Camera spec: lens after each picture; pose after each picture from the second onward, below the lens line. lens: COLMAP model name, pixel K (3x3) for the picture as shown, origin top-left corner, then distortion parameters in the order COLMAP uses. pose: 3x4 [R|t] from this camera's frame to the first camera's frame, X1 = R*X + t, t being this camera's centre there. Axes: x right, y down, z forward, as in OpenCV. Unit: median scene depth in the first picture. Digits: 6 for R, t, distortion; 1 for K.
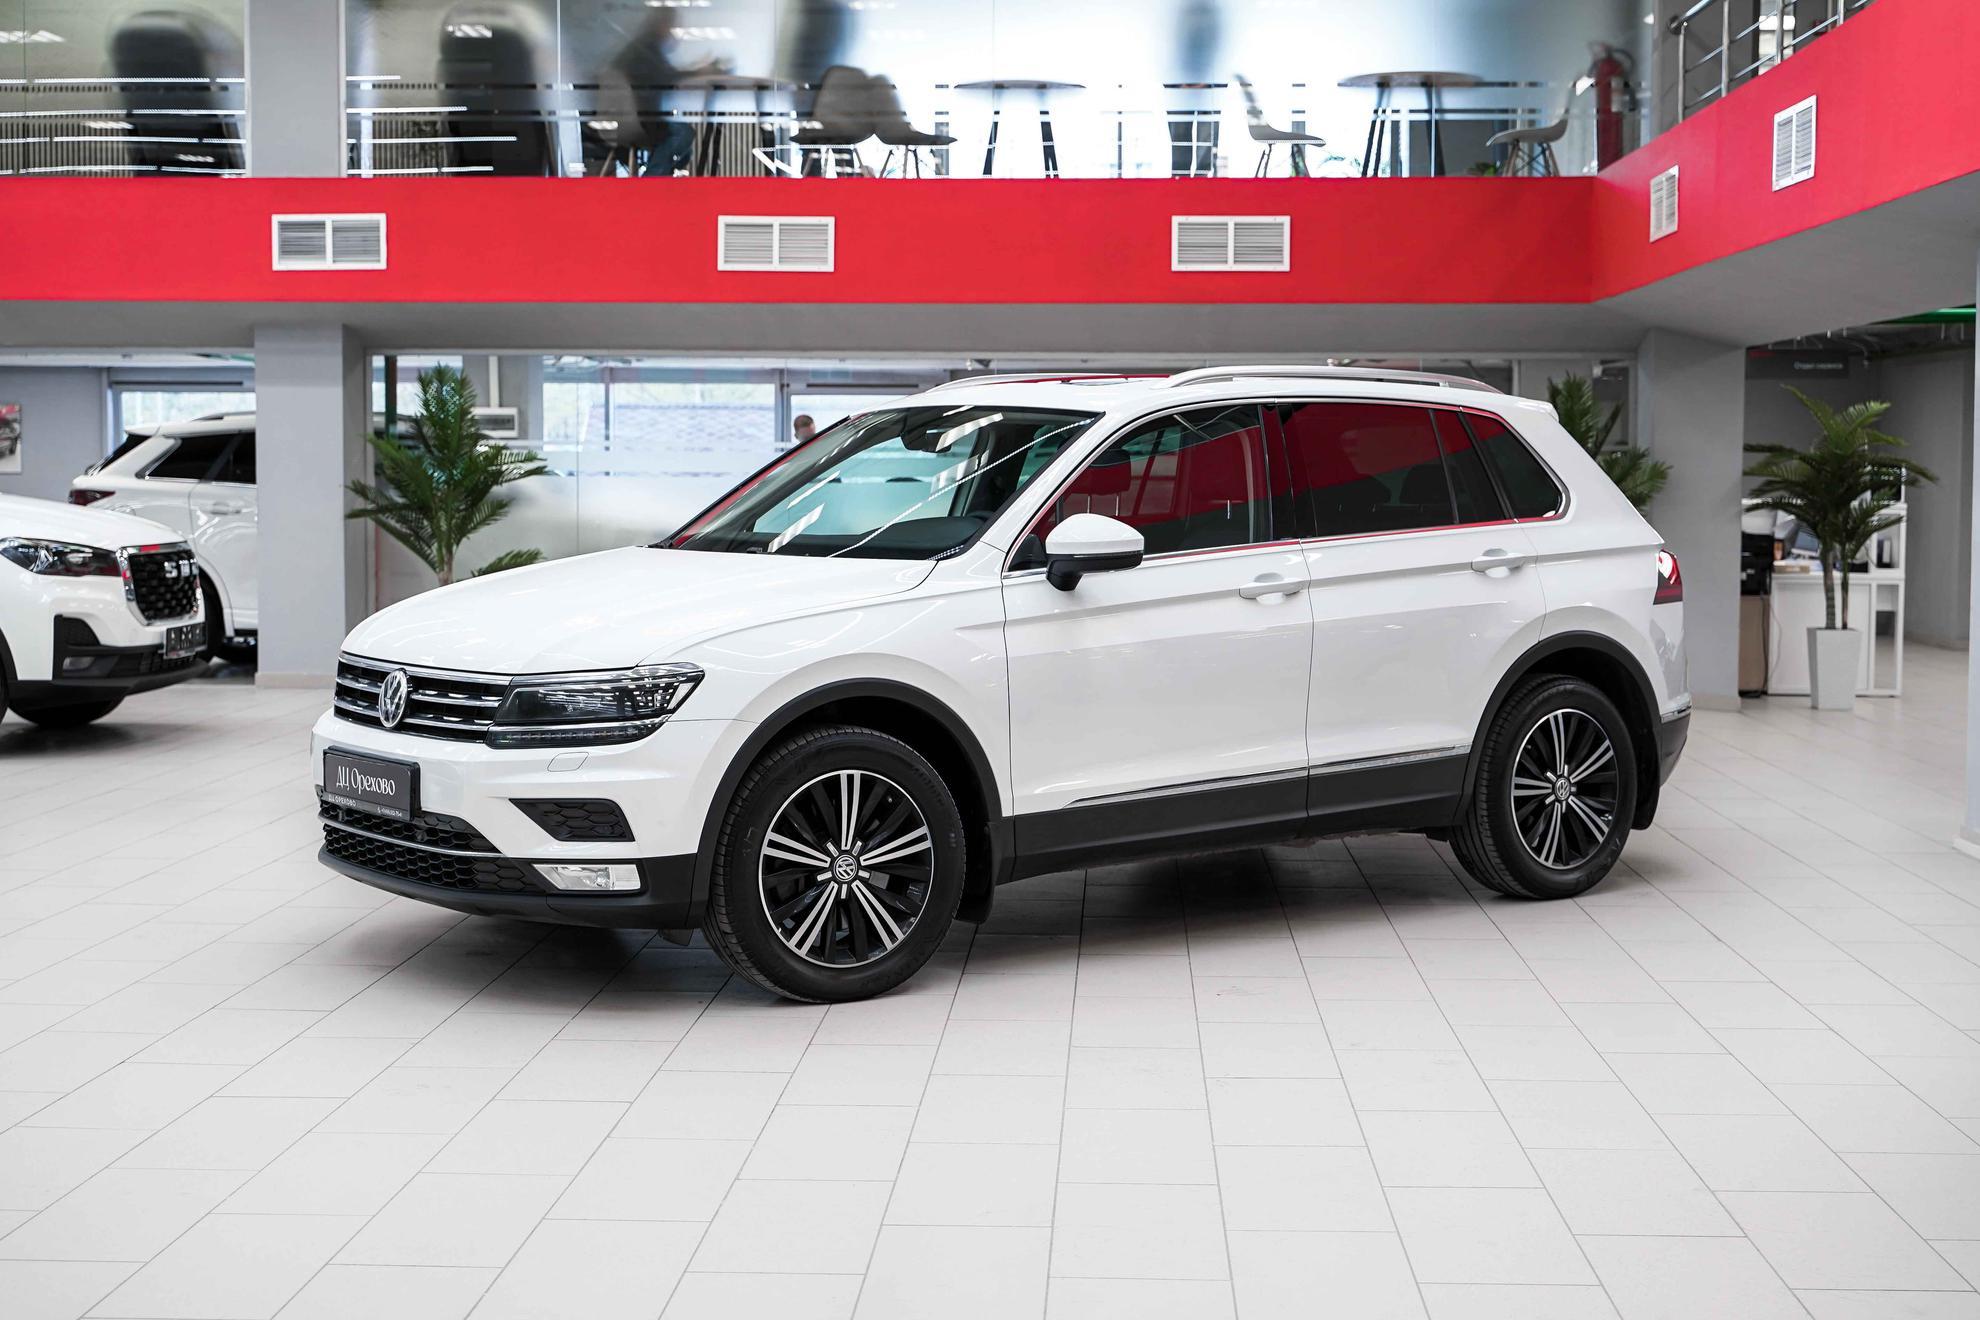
lens RADIAL K [[2584.5, 0, 999.4], [0, 2584.5, 661.7], [0, 0, 1]] dist [0.016552, 0.000000]
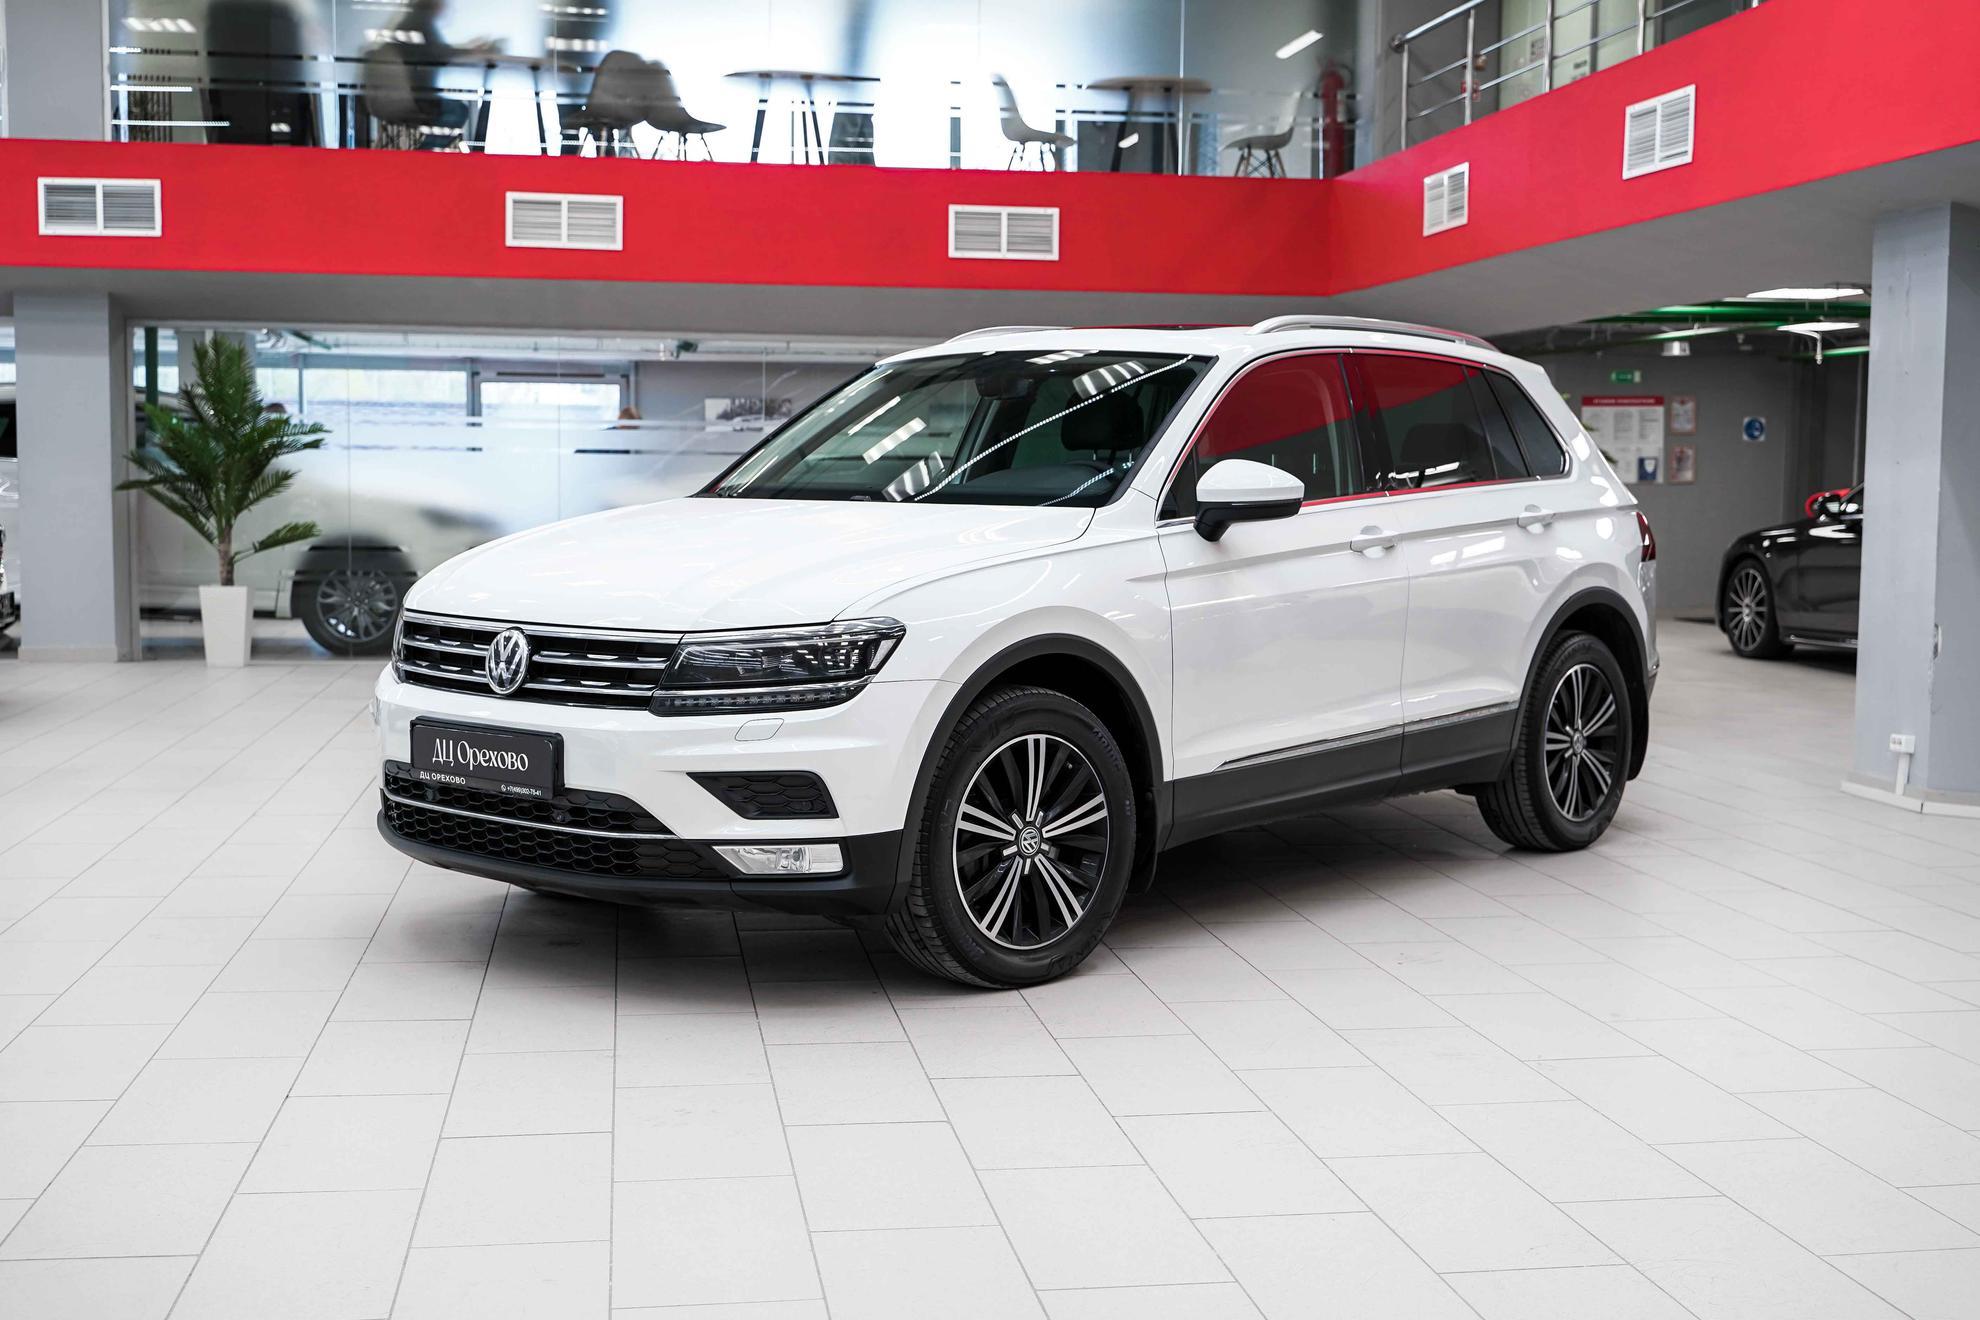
lens RADIAL K [[2247.9, 0, 973.7], [0, 2247.9, 704.1], [0, 0, 1]] dist [0.004538, 0.000000]
pose [[0.981702, -0.012846, 0.189990, -0.097154], [0.007260, 0.999522, 0.030064, 0.002961], [-0.190286, -0.028135, 0.981326, 0.093563]]
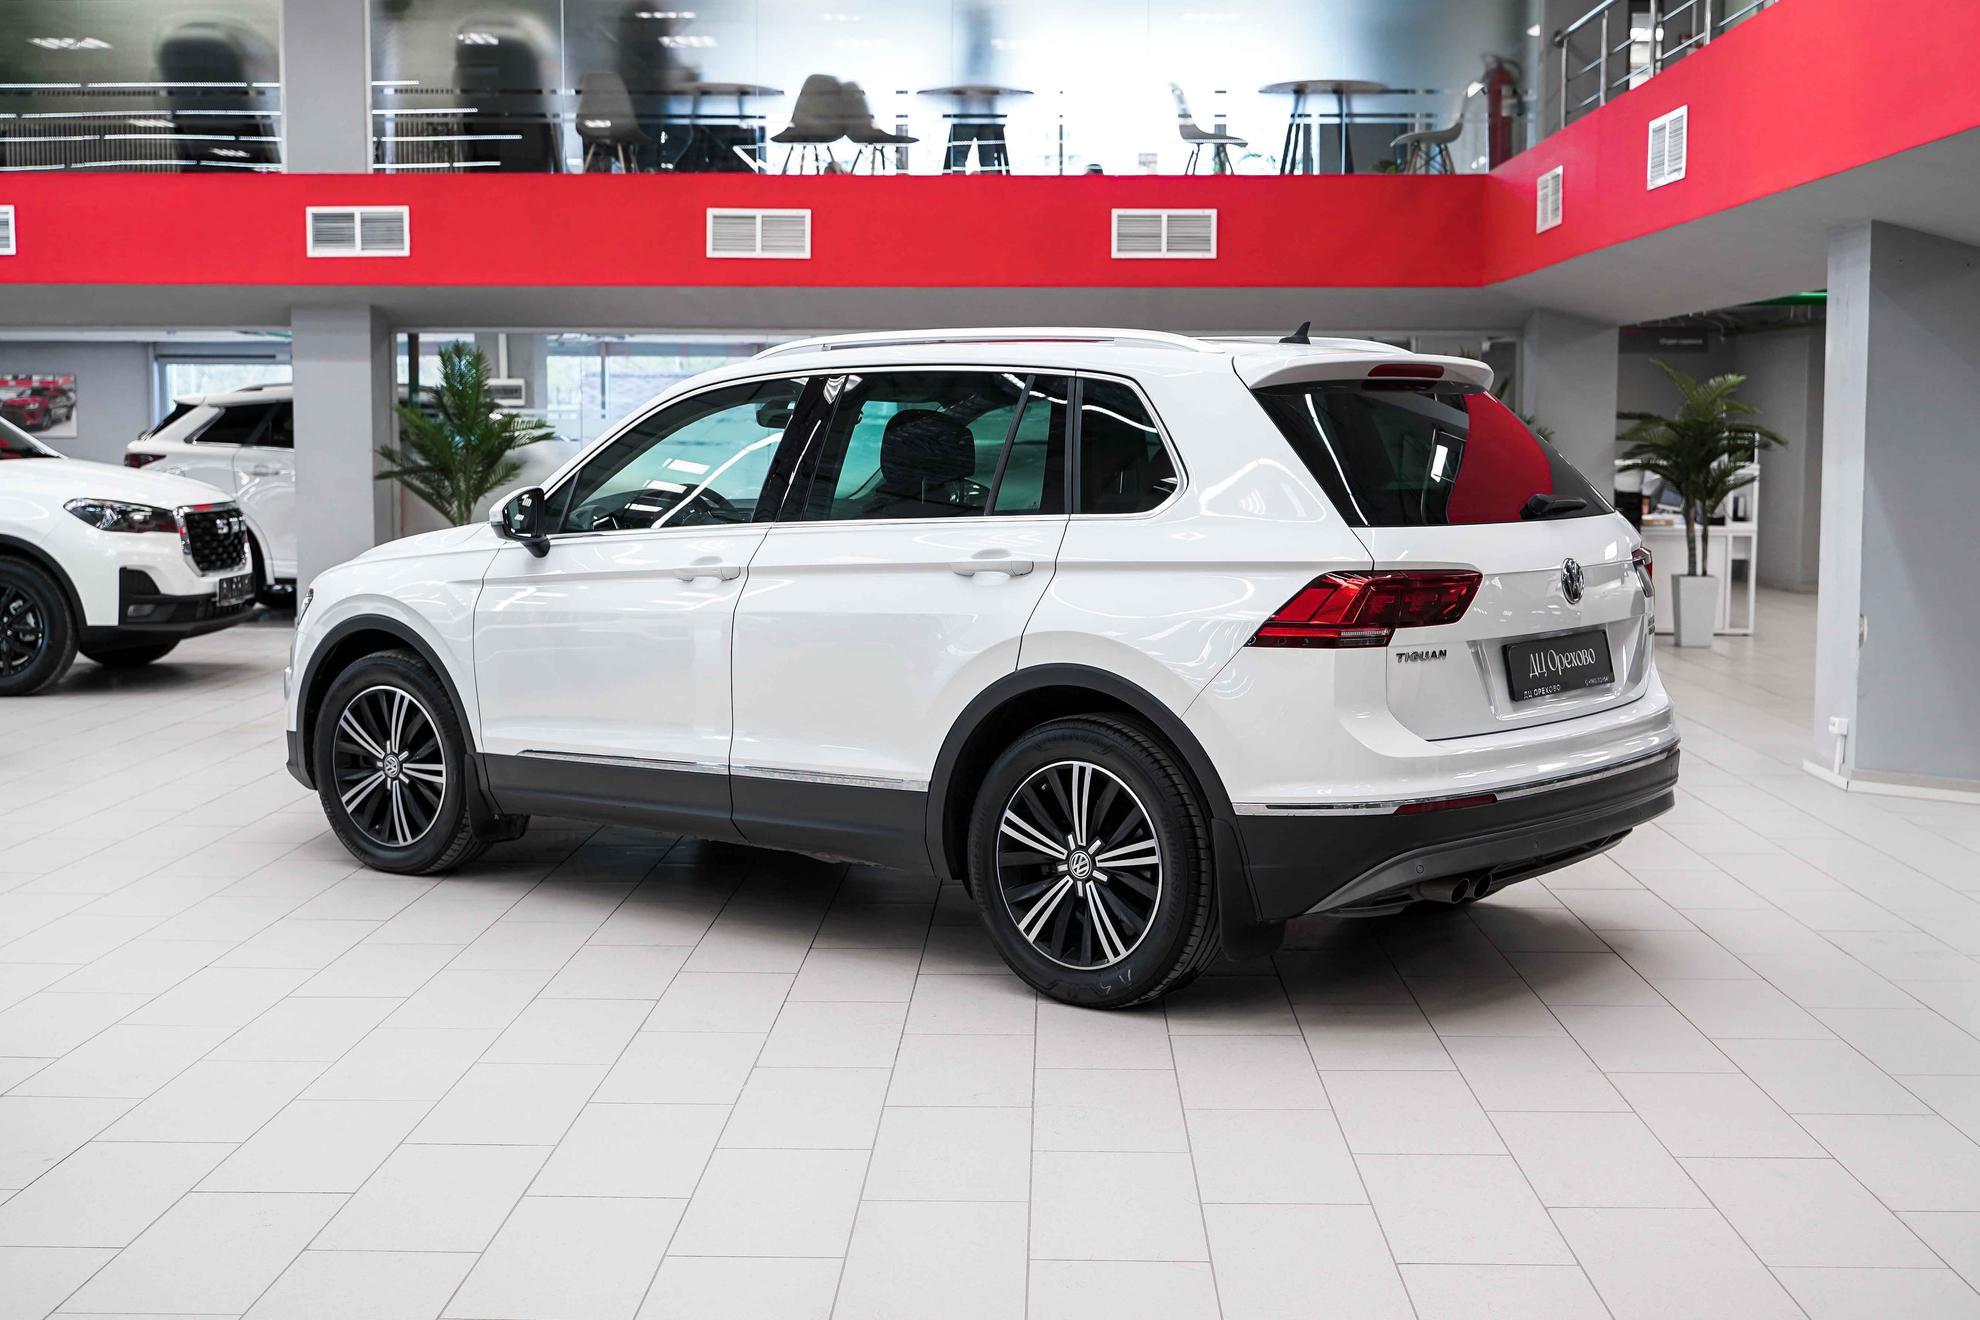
lens RADIAL K [[2302.6, 0, 987.9], [0, 2302.6, 665.3], [0, 0, 1]] dist [0.013549, 0.000000]
pose [[0.999851, -0.002410, 0.017069, -0.004537], [0.001949, 0.999634, 0.026995, -0.001381], [-0.017128, -0.026958, 0.999490, -0.004339]]
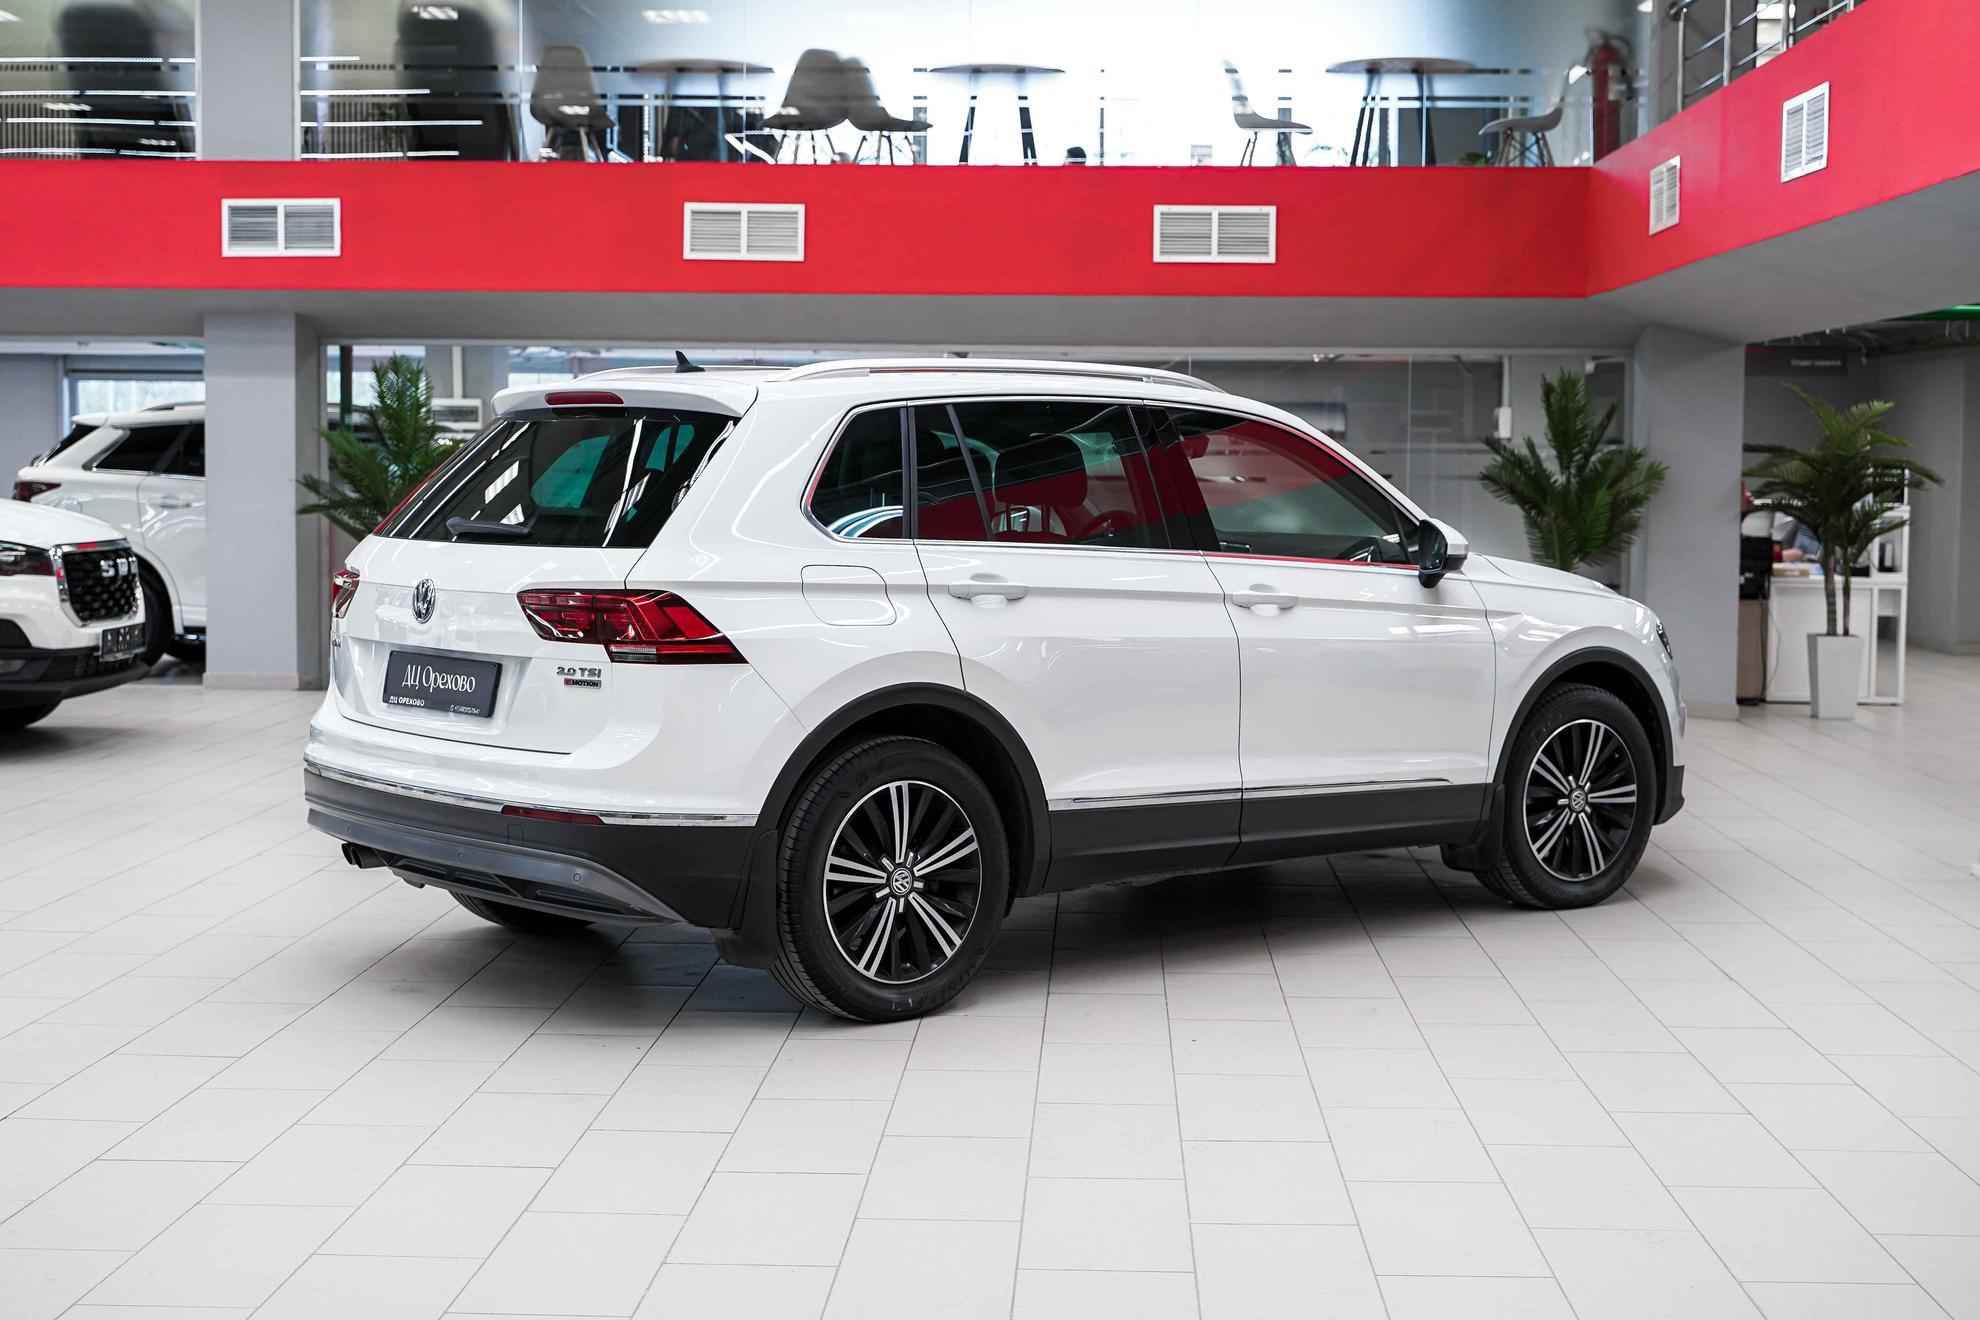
lens RADIAL K [[2608.7, 0, 992.2], [0, 2608.7, 649.4], [0, 0, 1]] dist [0.012684, 0.000000]
pose [[0.999979, 0.004602, 0.004667, 0.002435], [-0.004592, 0.999987, -0.002147, -0.003969], [-0.004677, 0.002126, 0.999987, 0.024743]]
